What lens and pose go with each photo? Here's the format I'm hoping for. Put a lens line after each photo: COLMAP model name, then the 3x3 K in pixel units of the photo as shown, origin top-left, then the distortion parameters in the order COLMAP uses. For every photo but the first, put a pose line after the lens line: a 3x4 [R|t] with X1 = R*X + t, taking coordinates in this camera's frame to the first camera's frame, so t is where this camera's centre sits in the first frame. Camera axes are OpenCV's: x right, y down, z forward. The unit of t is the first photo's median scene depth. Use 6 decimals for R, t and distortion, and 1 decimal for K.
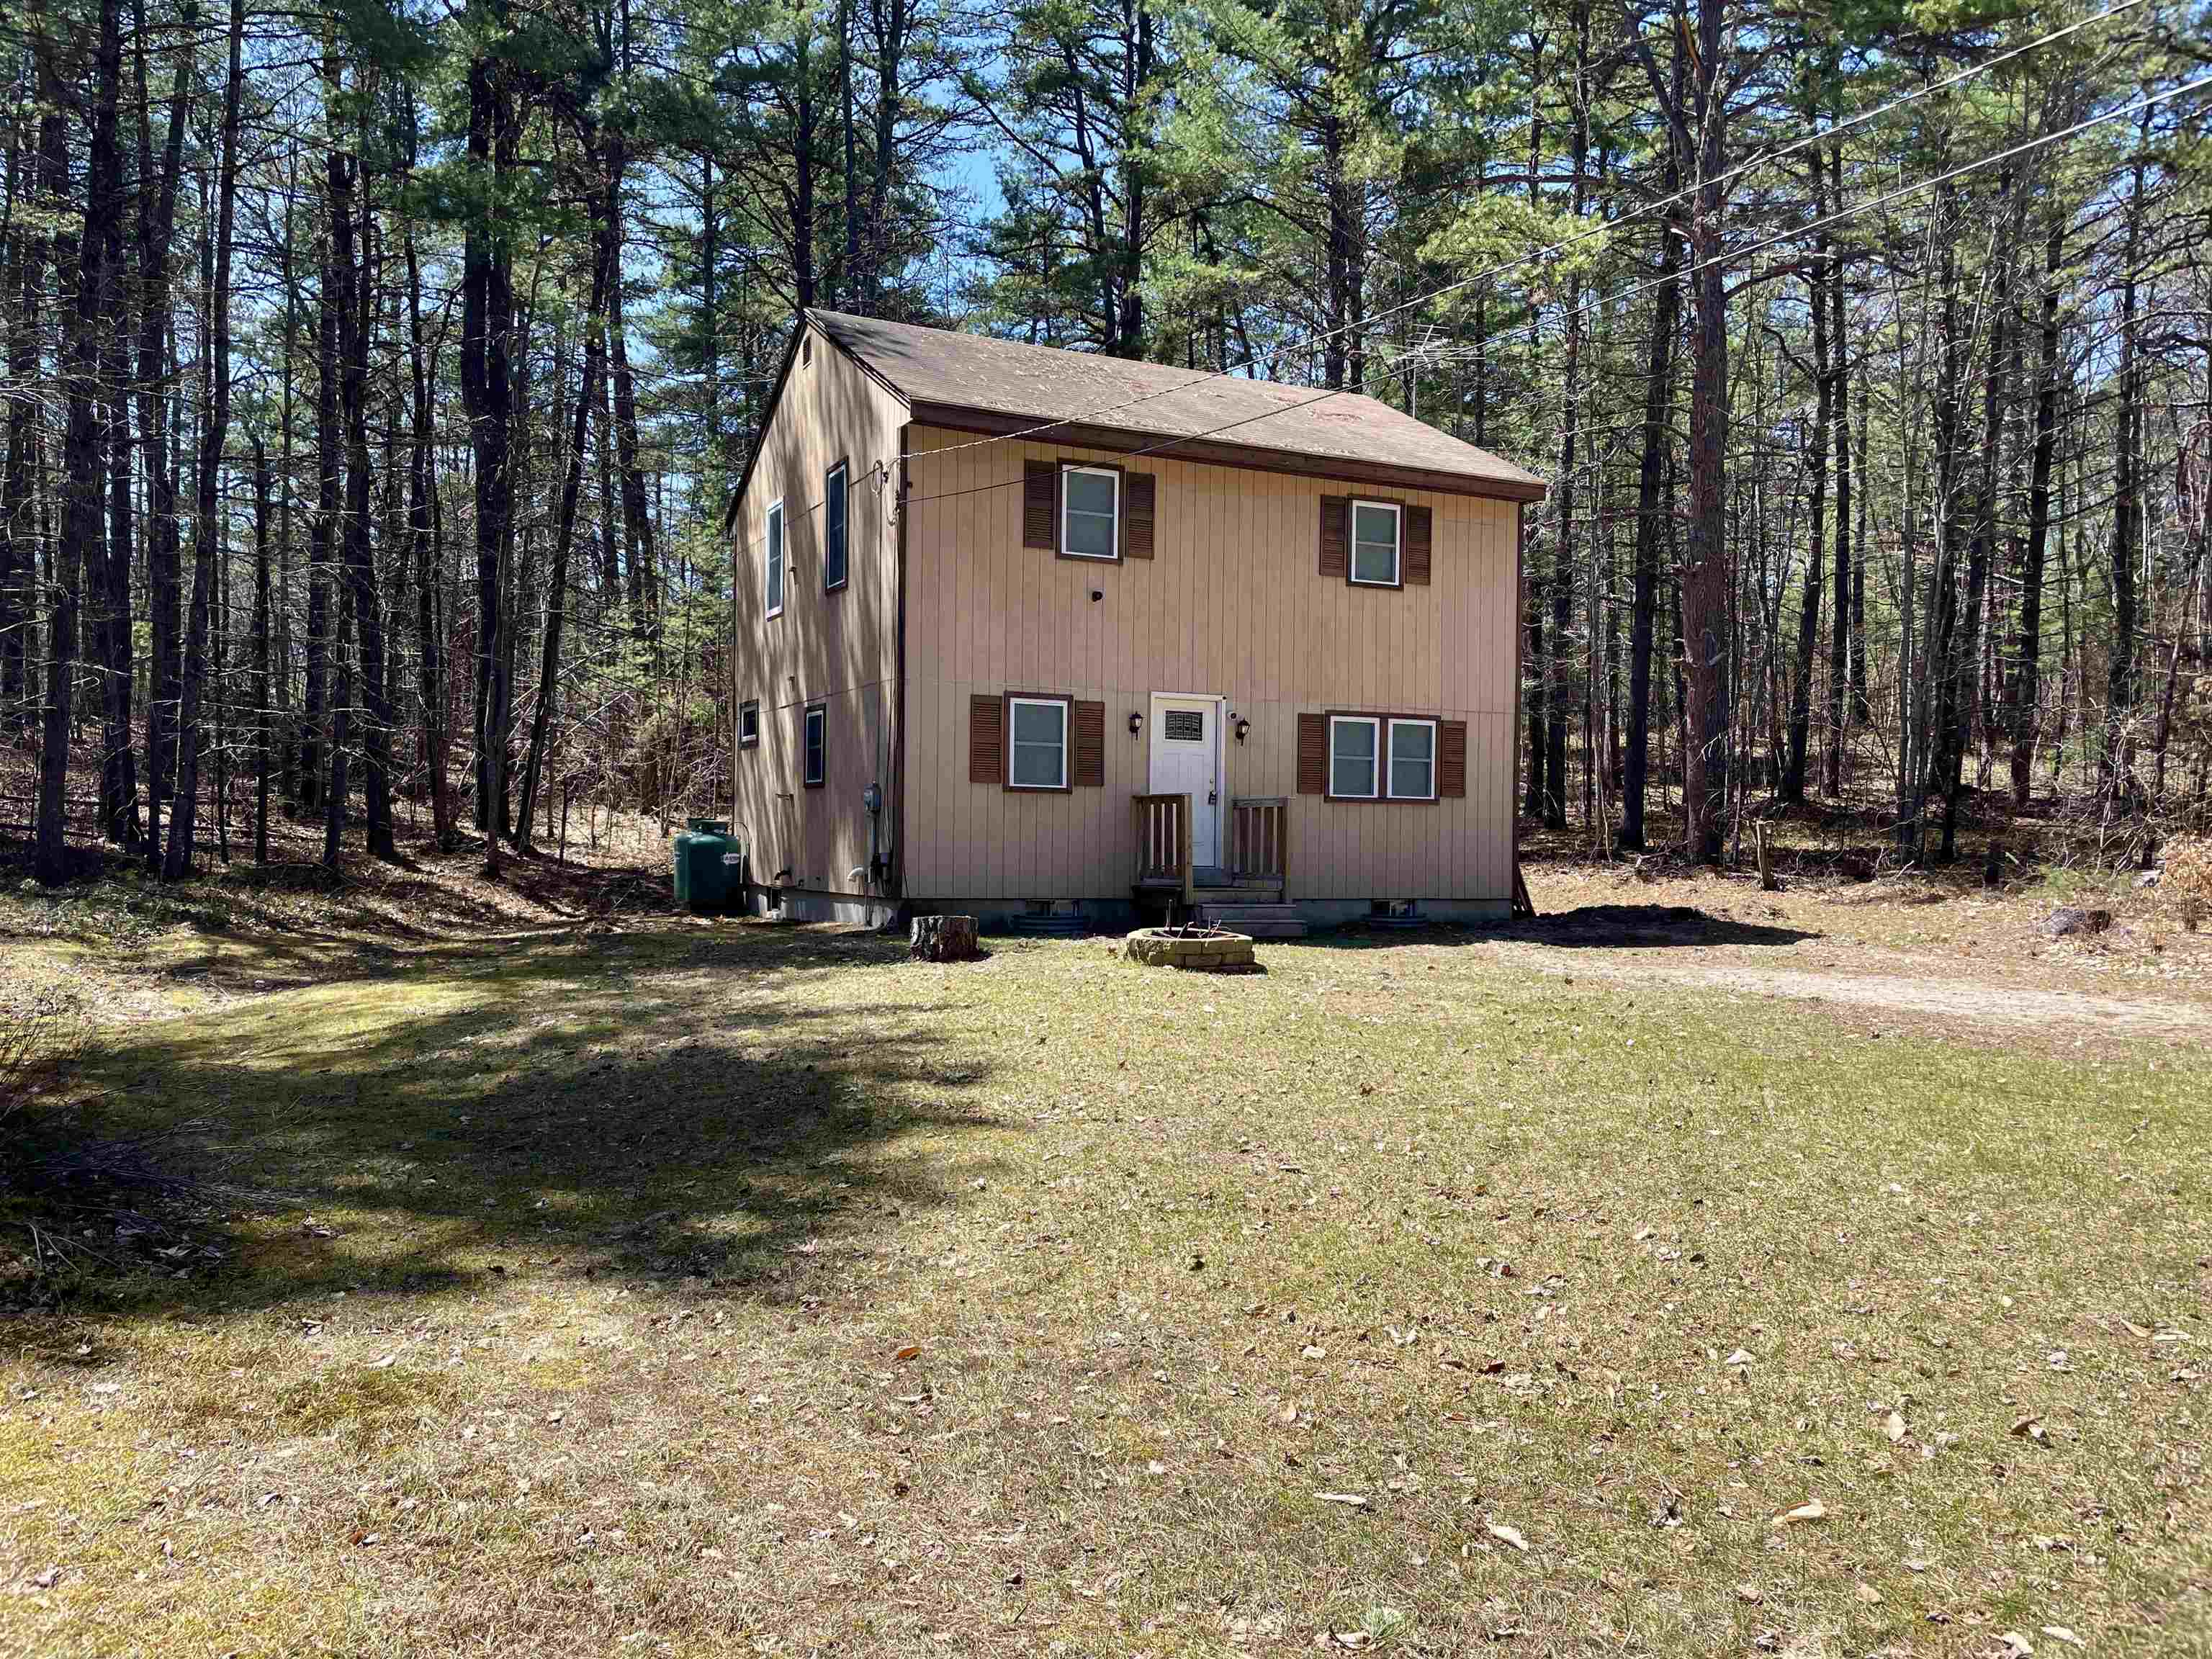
lens RADIAL K [[1674.4, 0, 1106.5], [0, 1674.4, 882.6], [0, 0, 1]] dist [0.004147, -0.000871]
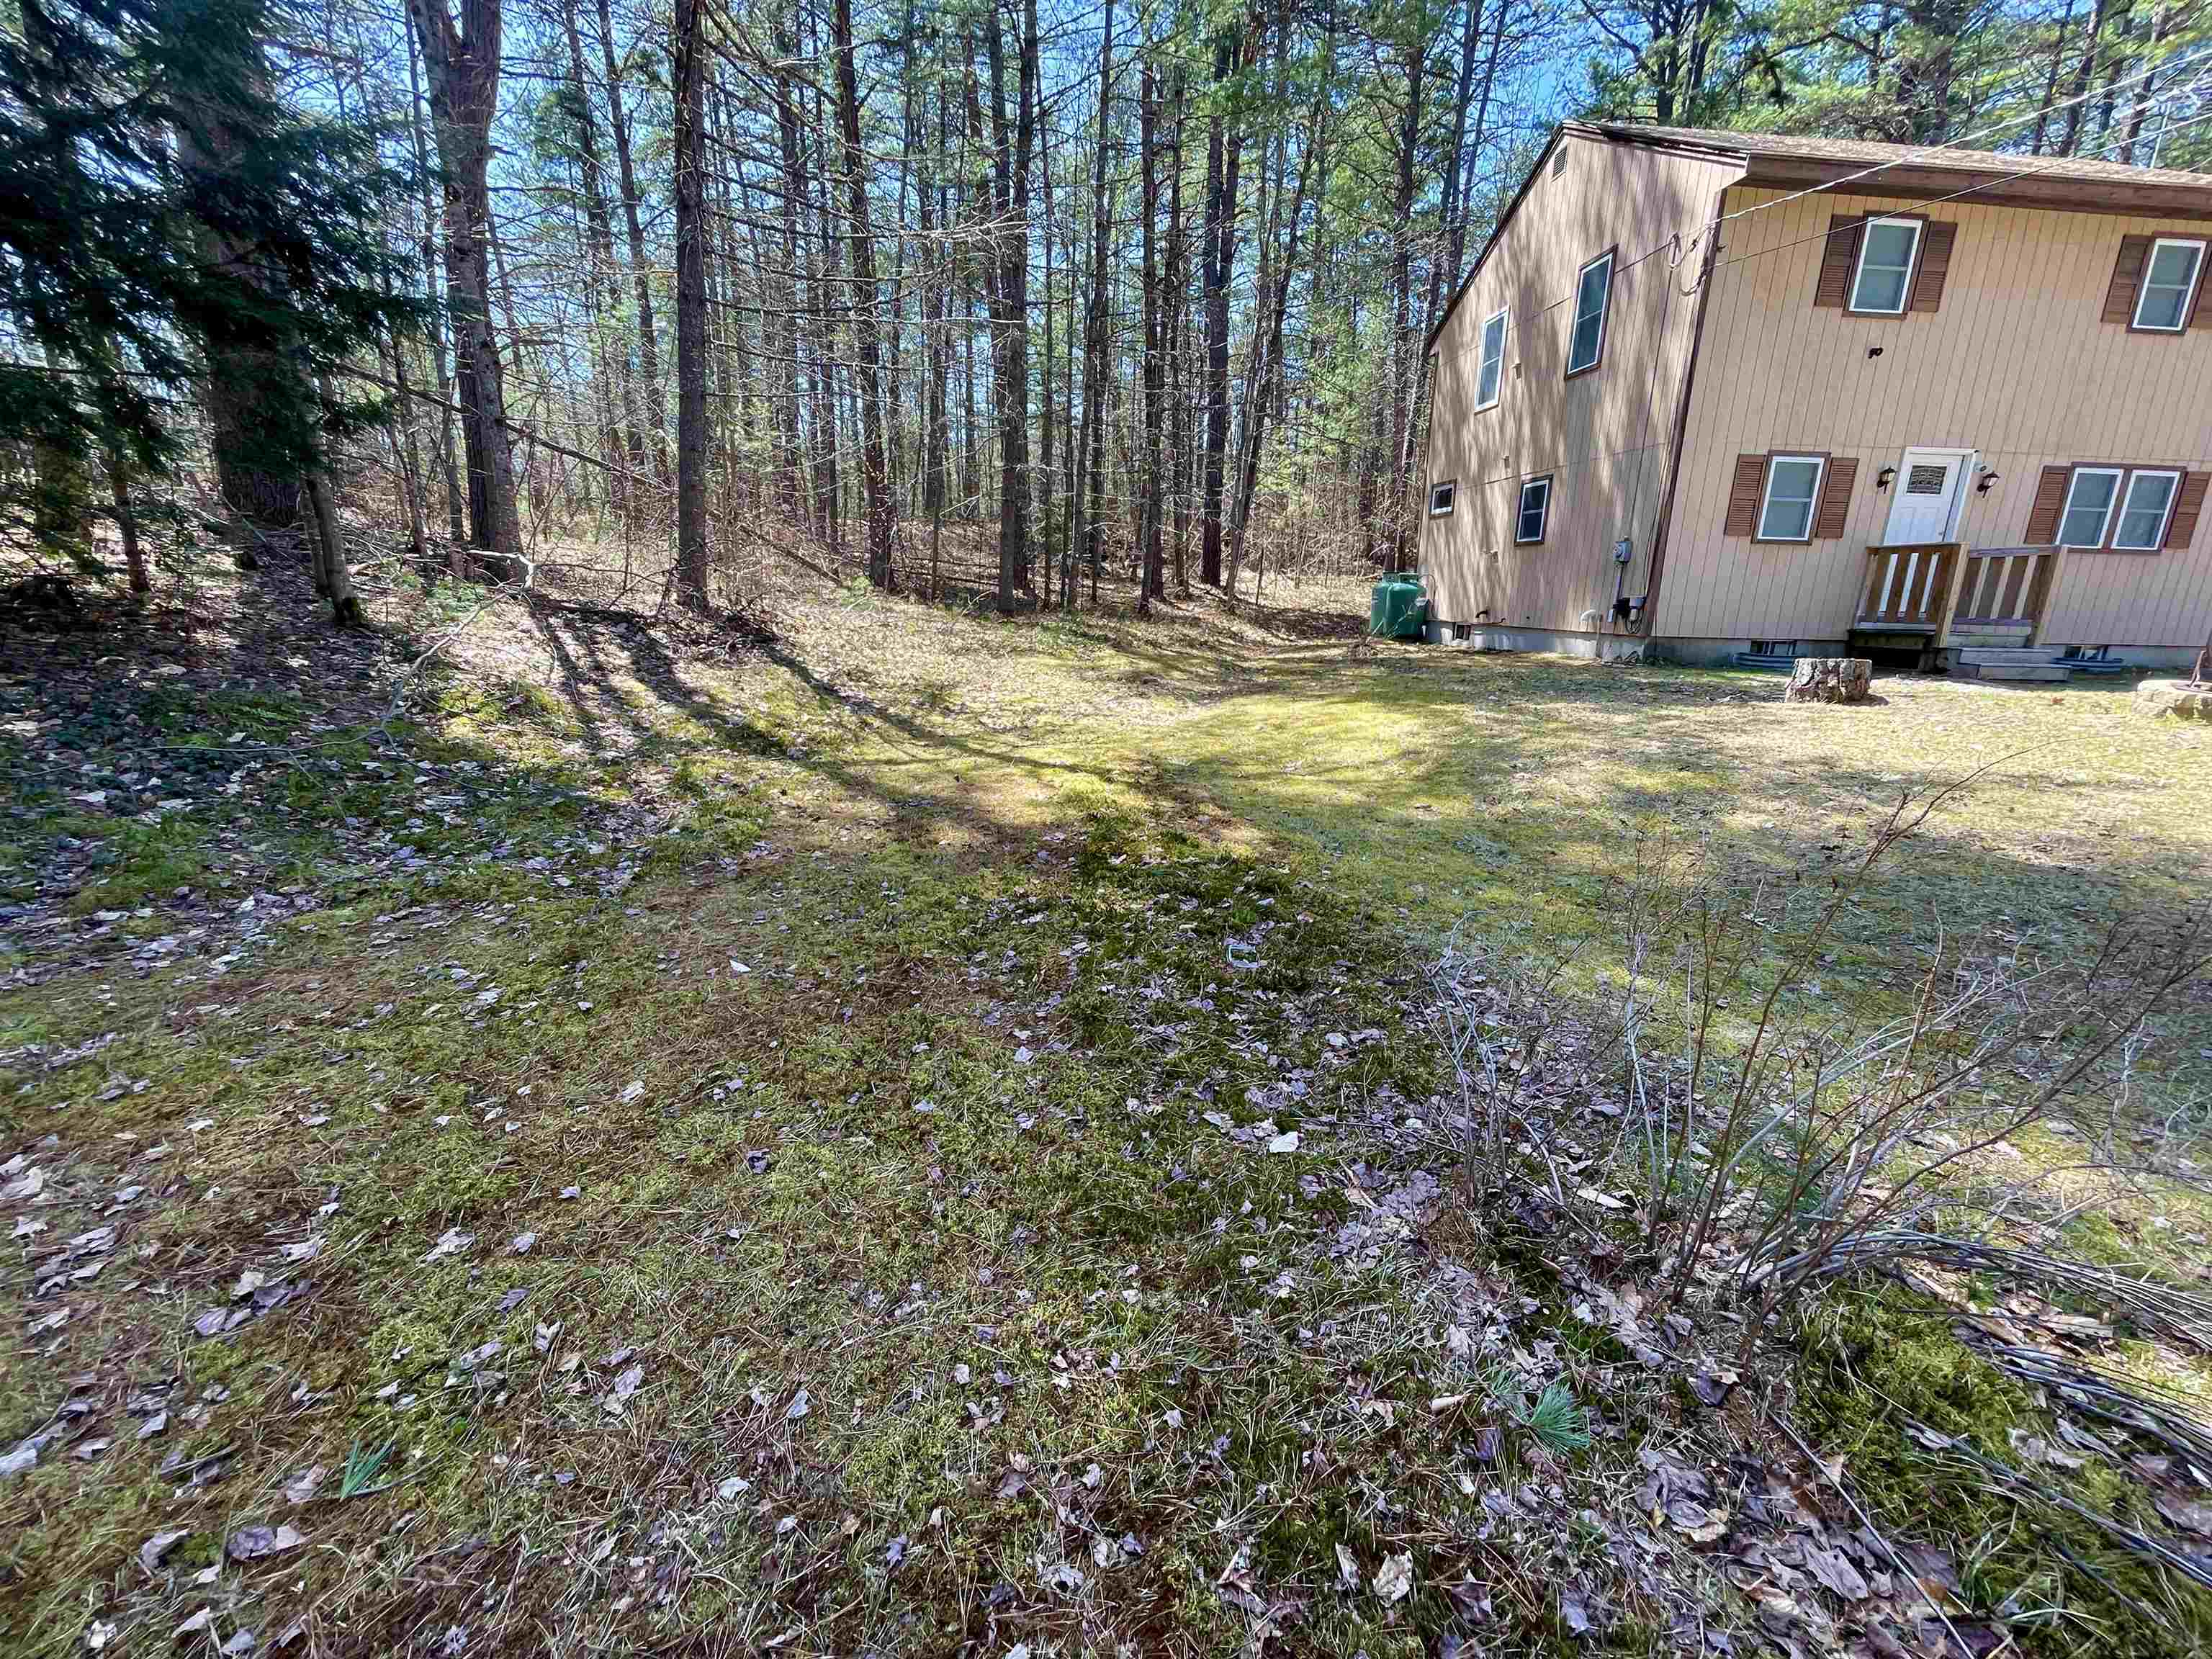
lens RADIAL K [[892.4, 0, 1103.3], [0, 892.4, 827.2], [0, 0, 1]] dist [-0.002093, -0.000238]
pose [[0.931536, 0.096592, -0.350586, -0.234766], [-0.014109, 0.972952, 0.230575, 0.000643], [0.363375, -0.209842, 0.907703, 0.233294]]
